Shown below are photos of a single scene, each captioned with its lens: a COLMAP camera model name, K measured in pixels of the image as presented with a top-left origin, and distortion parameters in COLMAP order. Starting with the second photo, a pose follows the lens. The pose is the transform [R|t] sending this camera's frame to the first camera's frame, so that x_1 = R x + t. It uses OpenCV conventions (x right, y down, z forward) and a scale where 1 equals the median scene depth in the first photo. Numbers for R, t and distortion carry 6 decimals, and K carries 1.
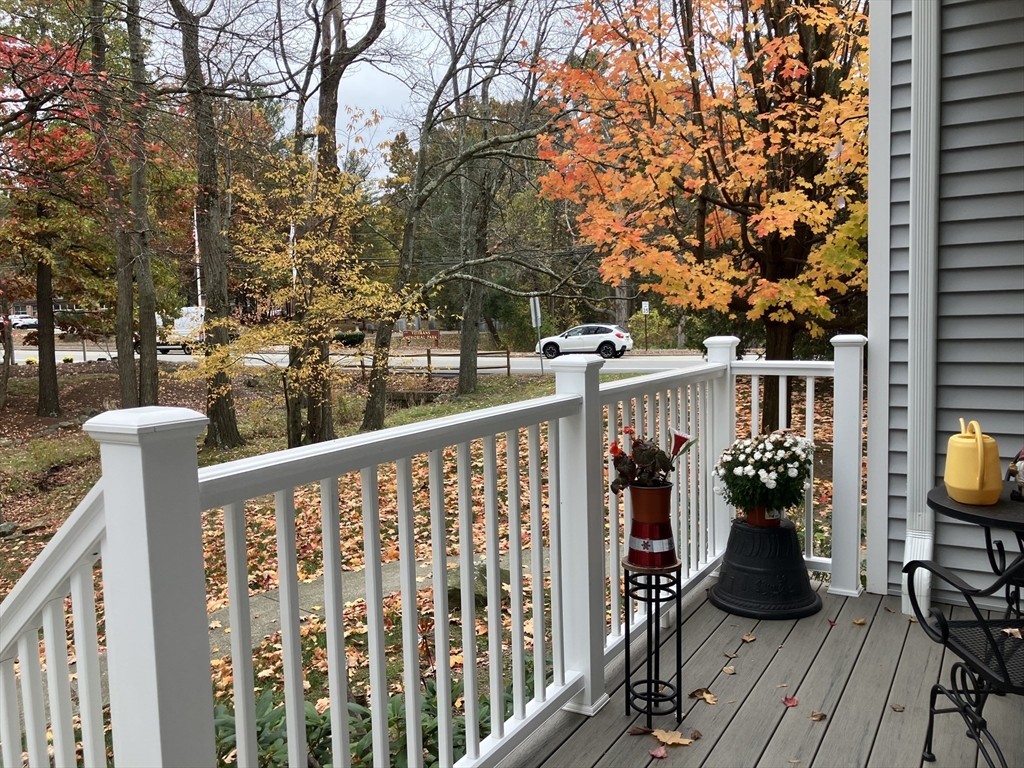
lens RADIAL K [[830.5, 0, 507.4], [0, 830.5, 384.8], [0, 0, 1]] dist [0.001710, -0.004272]
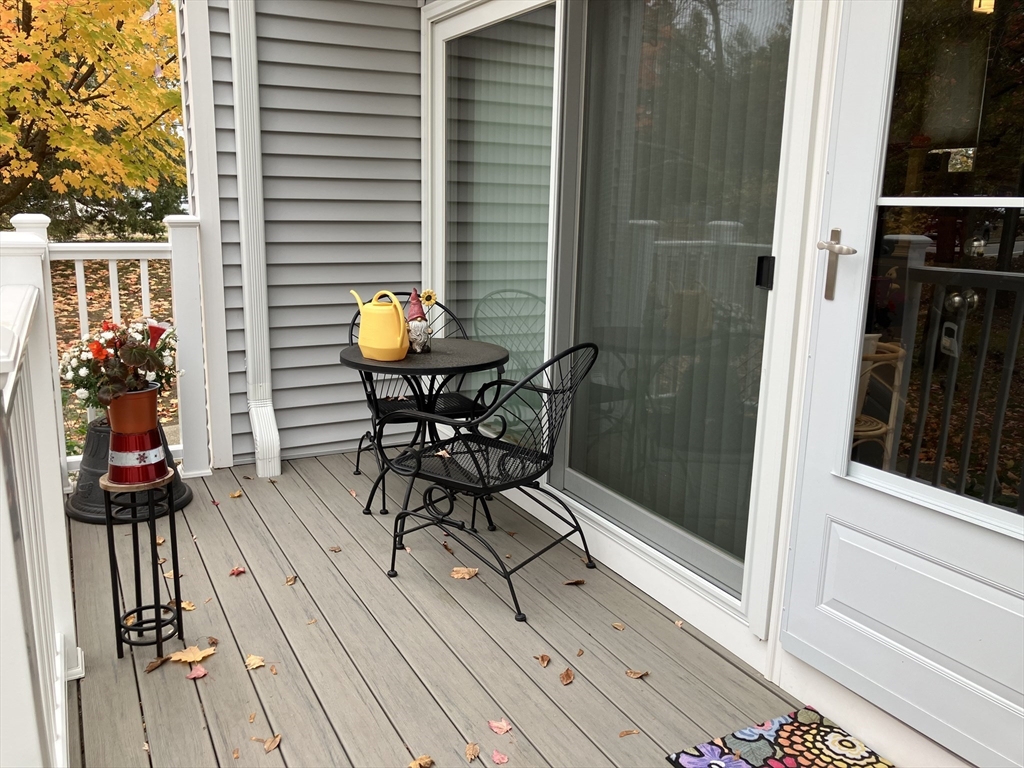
lens RADIAL K [[830.5, 0, 507.4], [0, 830.5, 384.8], [0, 0, 1]] dist [0.001710, -0.004272]
pose [[0.510553, -0.153348, 0.846061, -0.263824], [0.037373, 0.986996, 0.156340, -0.001528], [-0.859034, -0.048200, 0.509645, 0.179047]]
